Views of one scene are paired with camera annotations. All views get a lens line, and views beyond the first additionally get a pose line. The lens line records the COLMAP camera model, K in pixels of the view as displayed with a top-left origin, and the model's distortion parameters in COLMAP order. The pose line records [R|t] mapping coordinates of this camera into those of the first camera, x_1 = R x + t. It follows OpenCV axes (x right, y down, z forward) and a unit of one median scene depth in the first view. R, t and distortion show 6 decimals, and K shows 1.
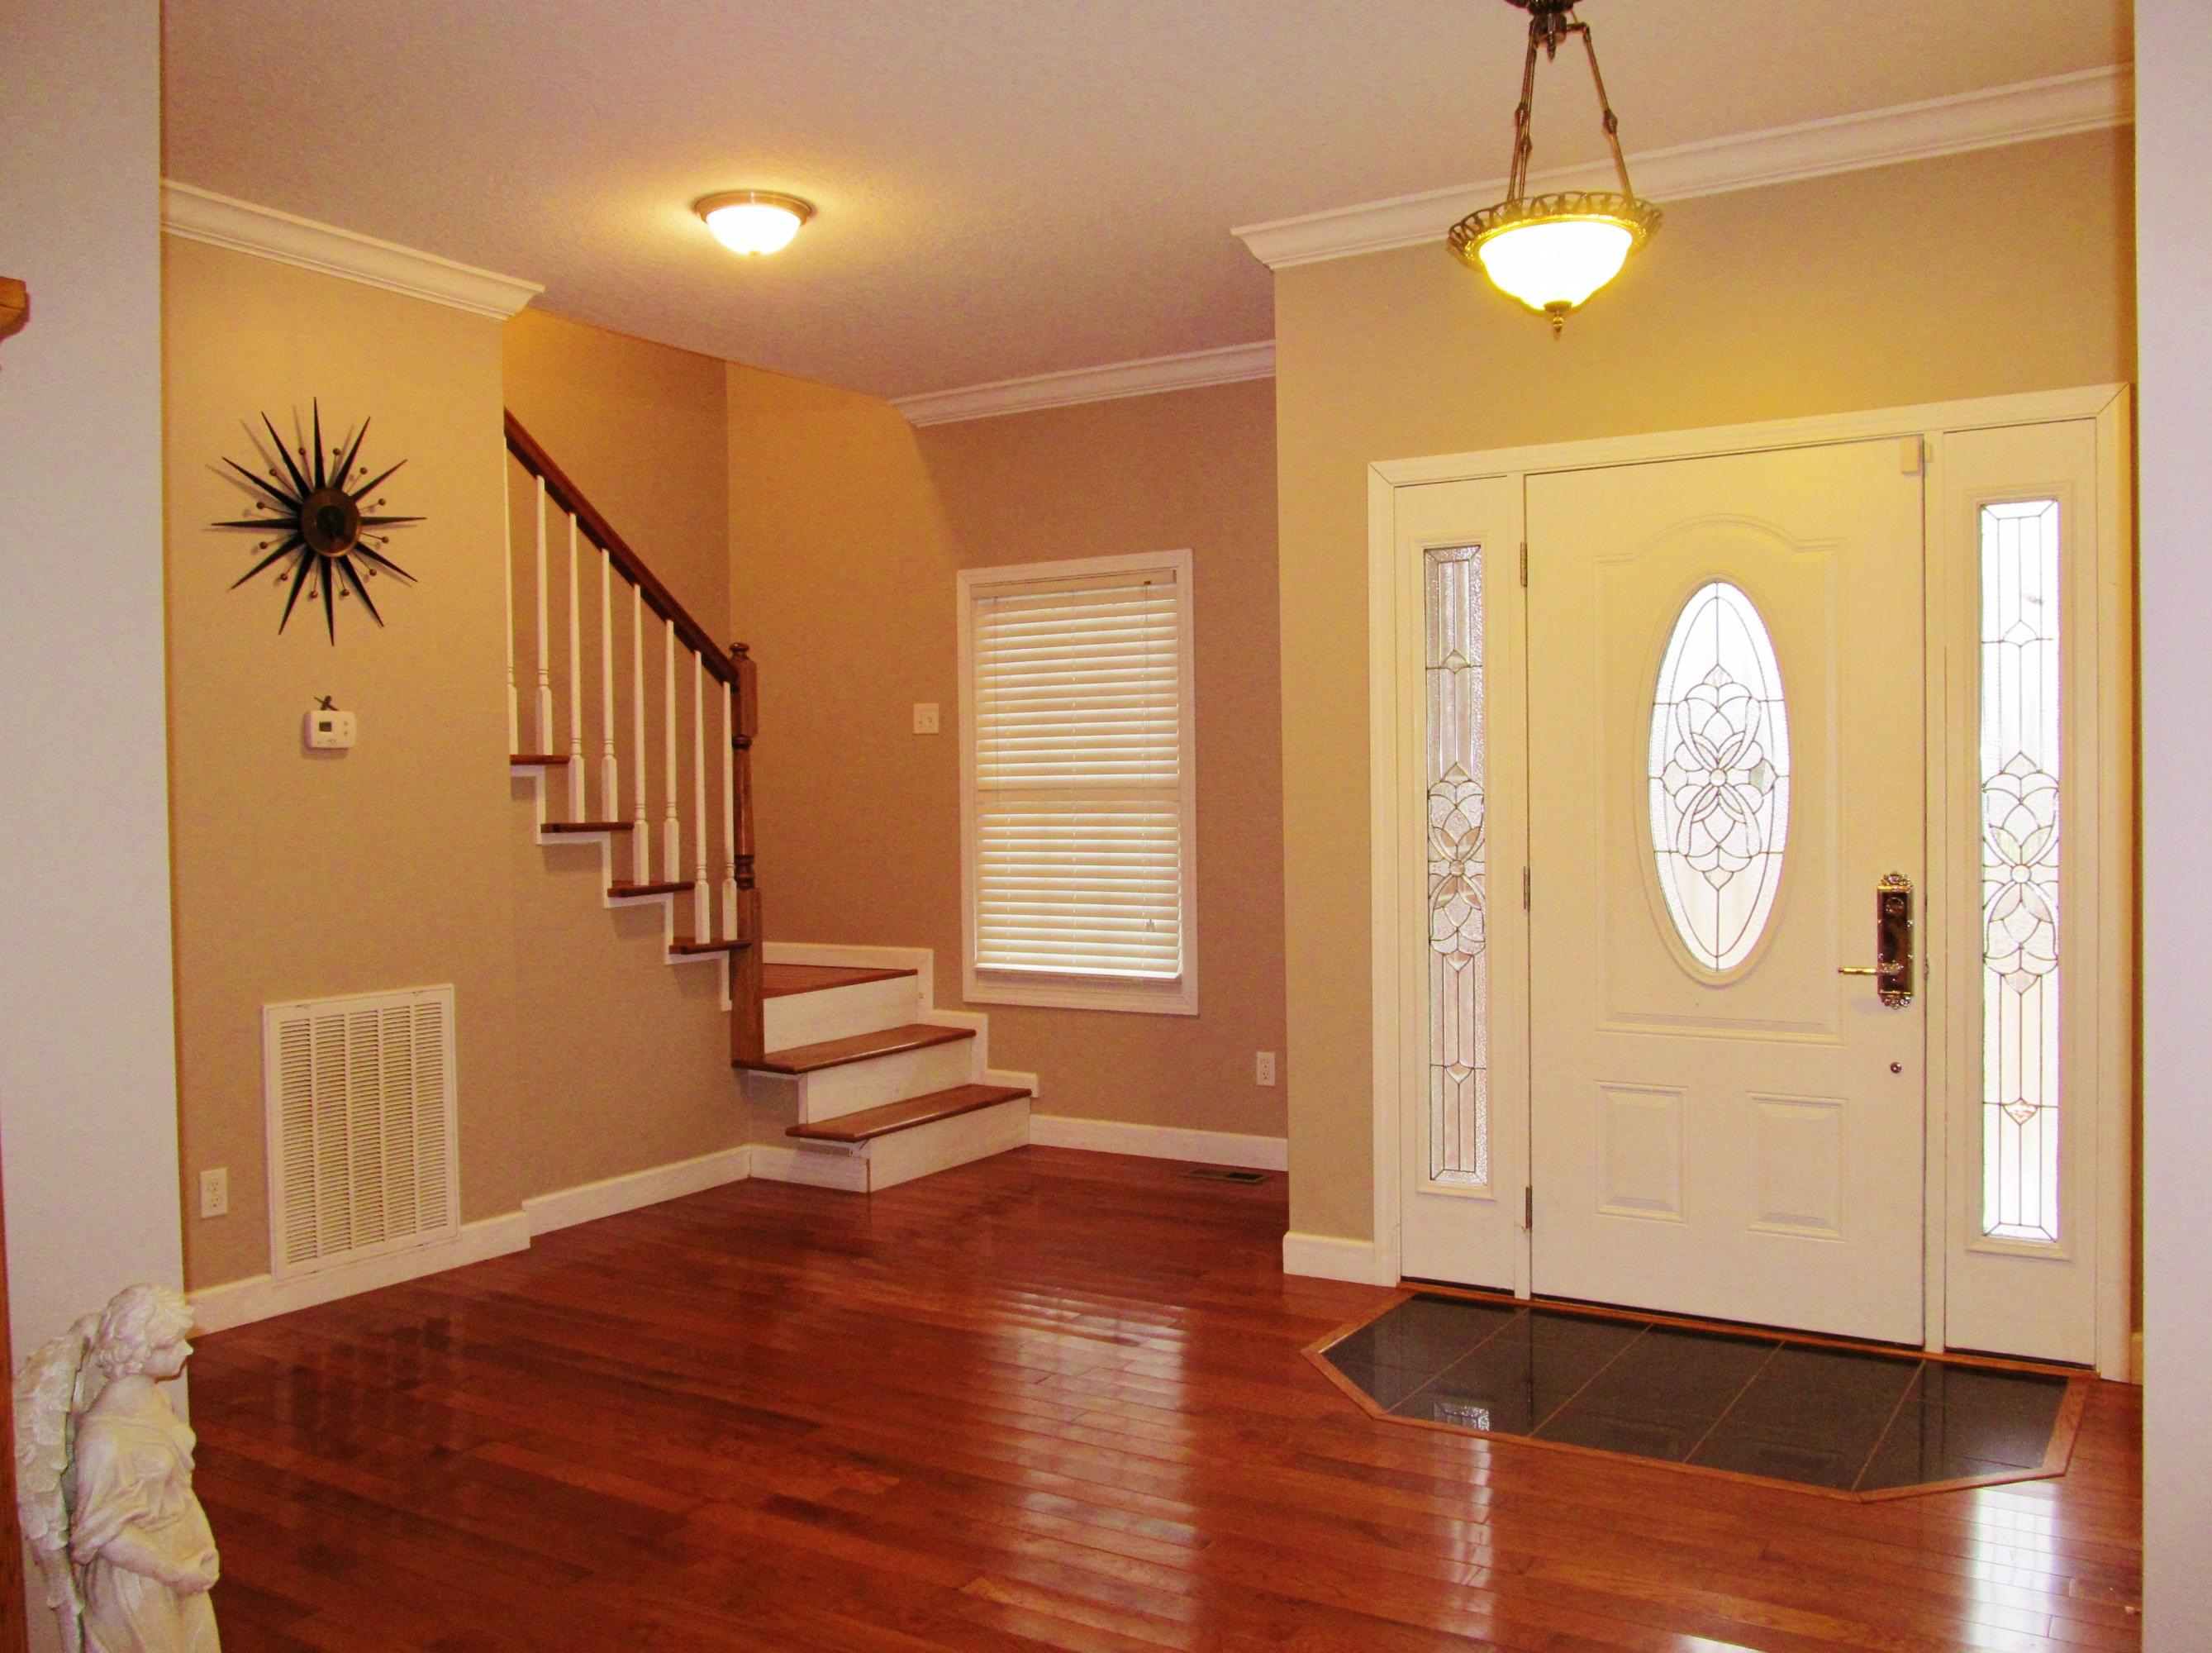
lens RADIAL K [[1842.9, 0, 1106.0], [0, 1842.9, 826.5], [0, 0, 1]] dist [-0.060855, 0.043726]
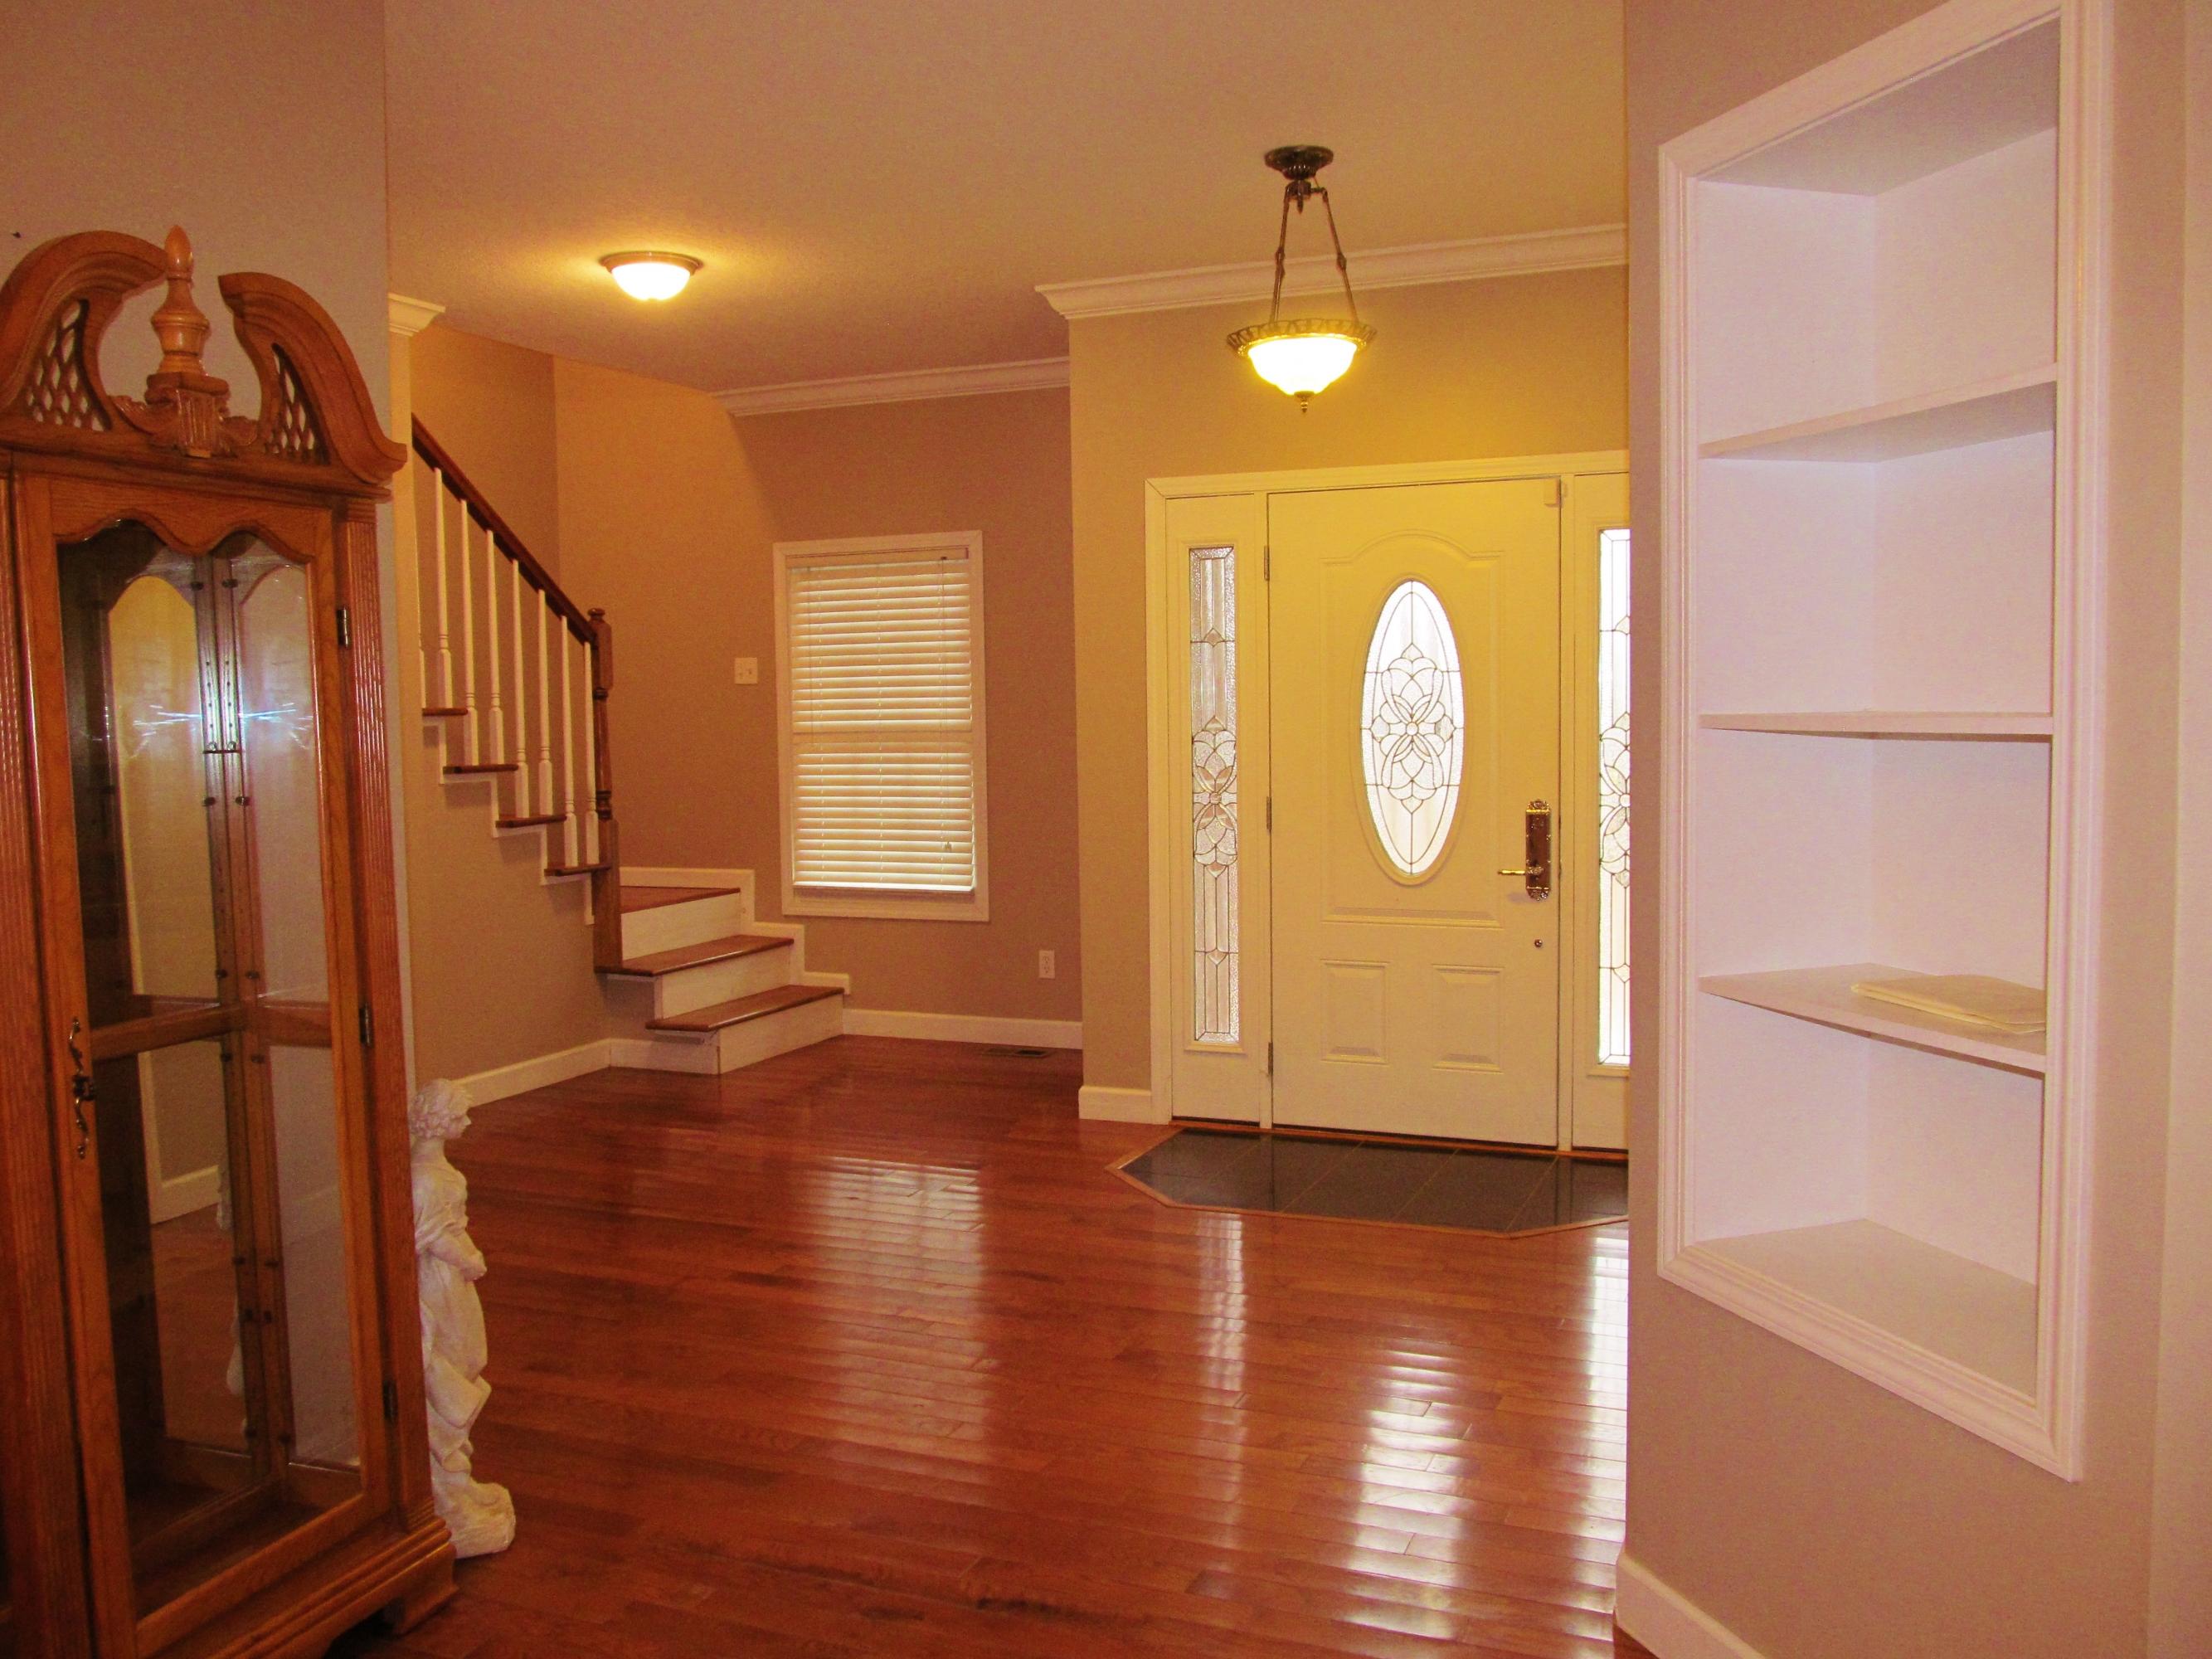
lens RADIAL K [[1814.4, 0, 1097.1], [0, 1814.4, 834.6], [0, 0, 1]] dist [-0.066891, 0.001481]
pose [[0.987810, -0.011216, 0.155257, -0.073176], [0.004293, 0.998984, 0.044851, -0.007677], [-0.155602, -0.043638, 0.986855, -0.200636]]
